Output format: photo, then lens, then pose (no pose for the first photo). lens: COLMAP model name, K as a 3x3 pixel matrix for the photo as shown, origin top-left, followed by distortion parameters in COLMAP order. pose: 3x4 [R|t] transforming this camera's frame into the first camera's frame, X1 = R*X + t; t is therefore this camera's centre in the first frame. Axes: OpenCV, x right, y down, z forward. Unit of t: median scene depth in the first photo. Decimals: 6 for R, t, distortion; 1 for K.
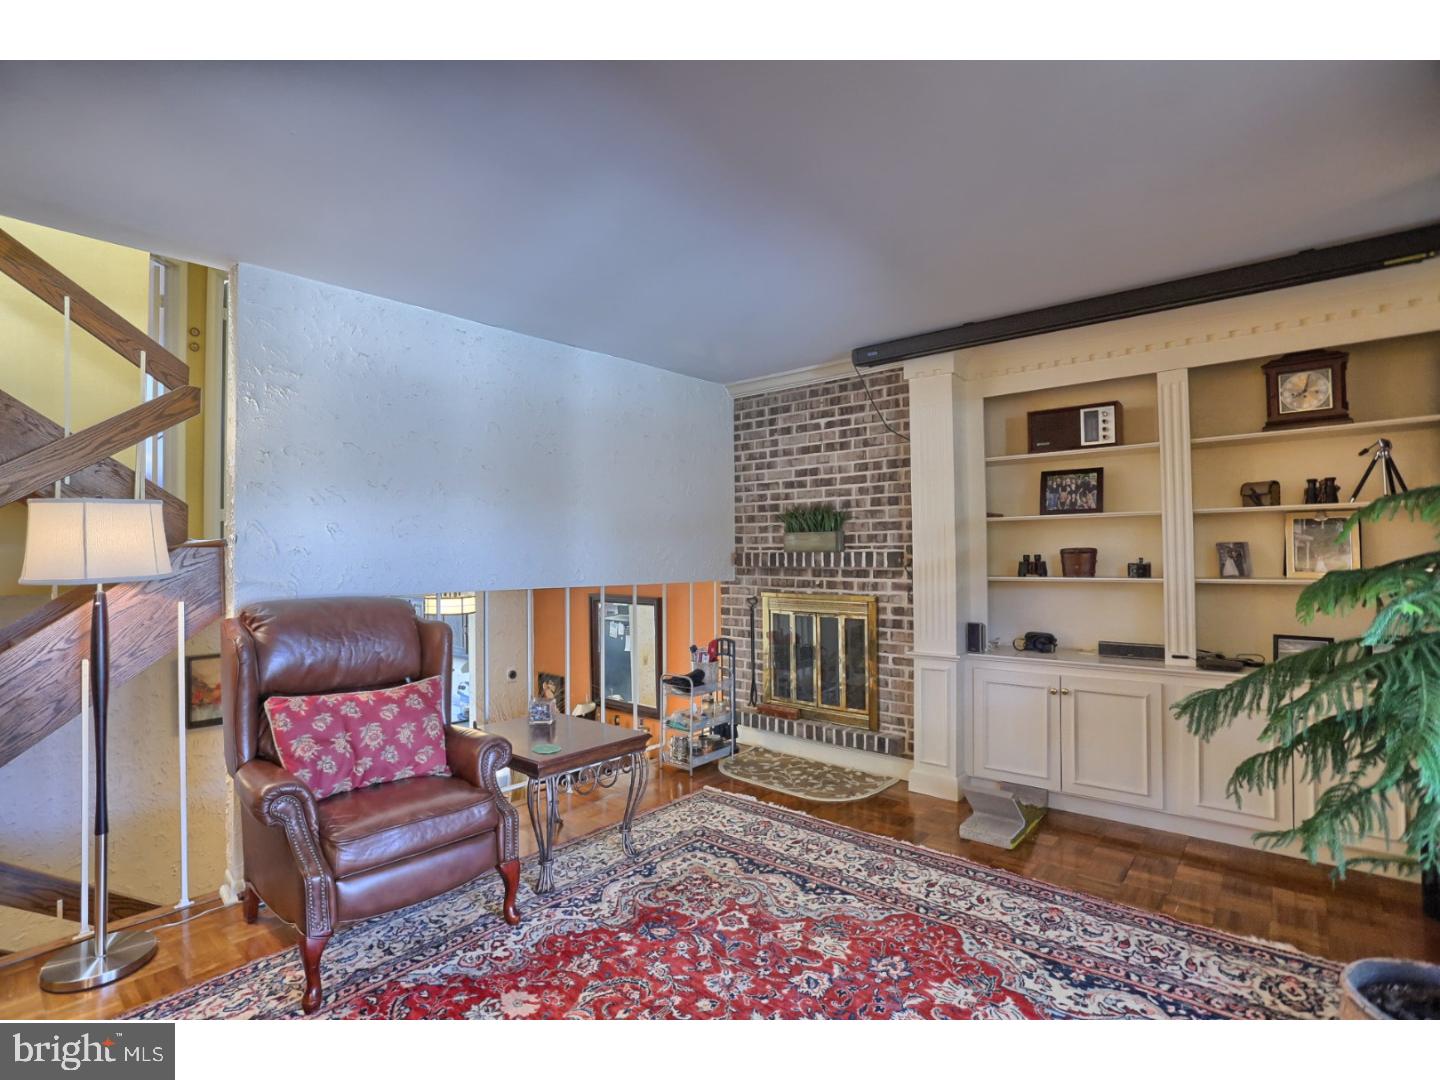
lens RADIAL K [[694.0, 0, 719.8], [0, 694.0, 542.7], [0, 0, 1]] dist [-0.036571, 0.002232]
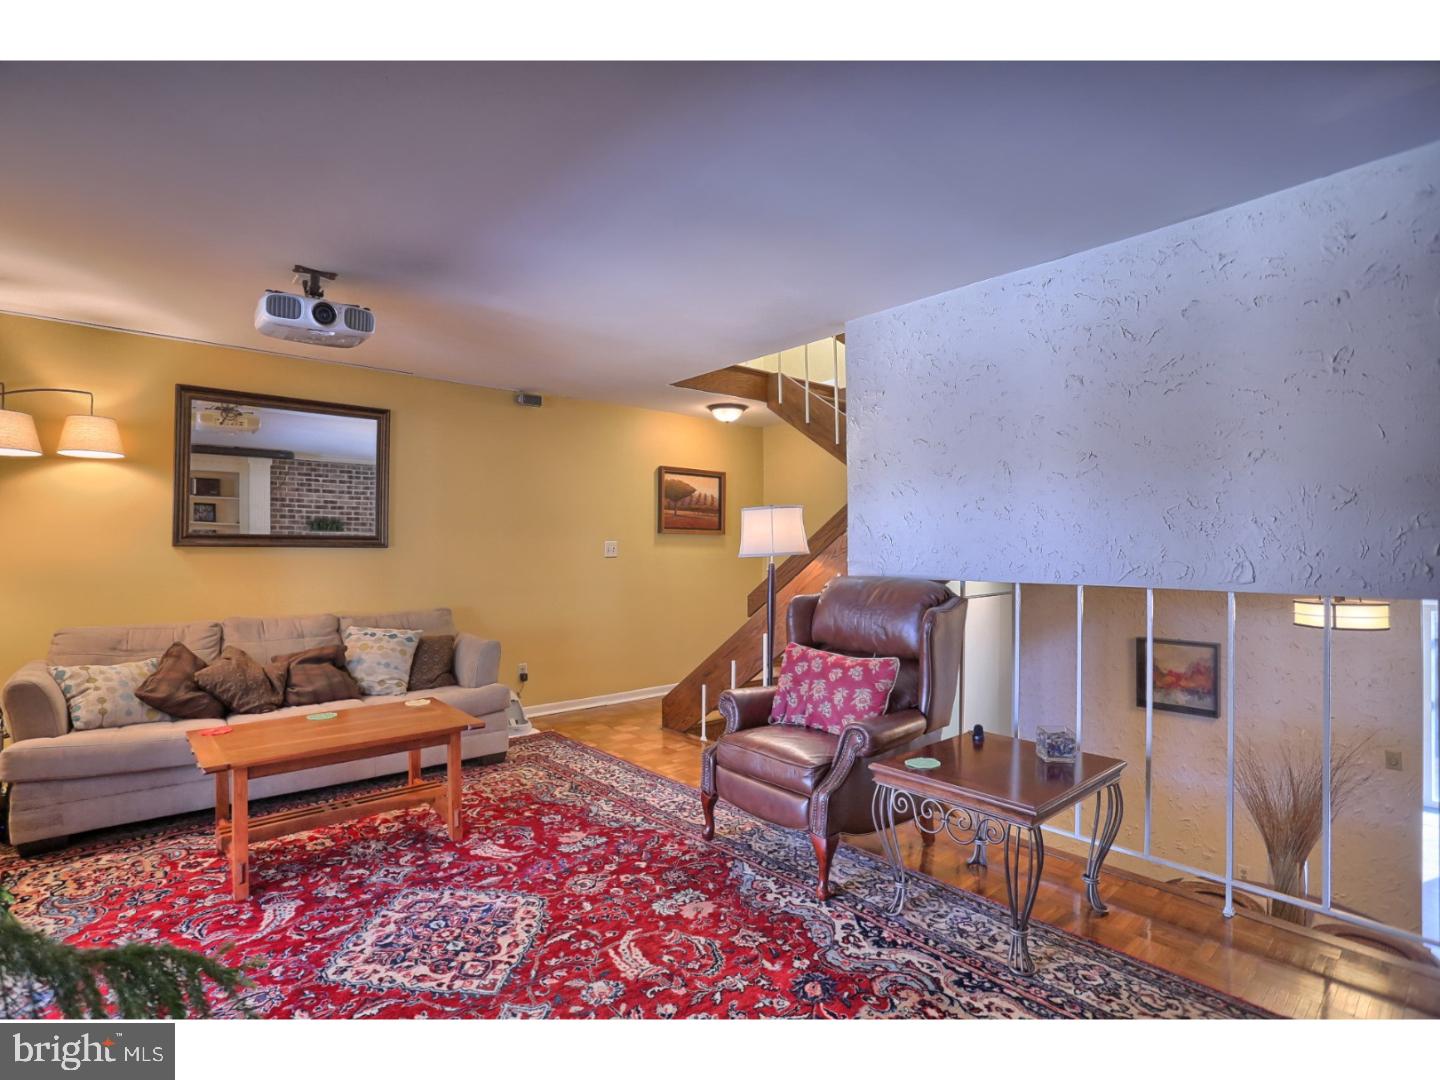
lens RADIAL K [[694.0, 0, 682.3], [0, 694.0, 540.3], [0, 0, 1]] dist [-0.036571, 0.002232]
pose [[-0.166699, 0.001976, -0.986006, 0.726924], [0.016721, 0.999860, -0.000823, 0.013687], [0.985866, -0.016624, -0.166709, 0.940725]]
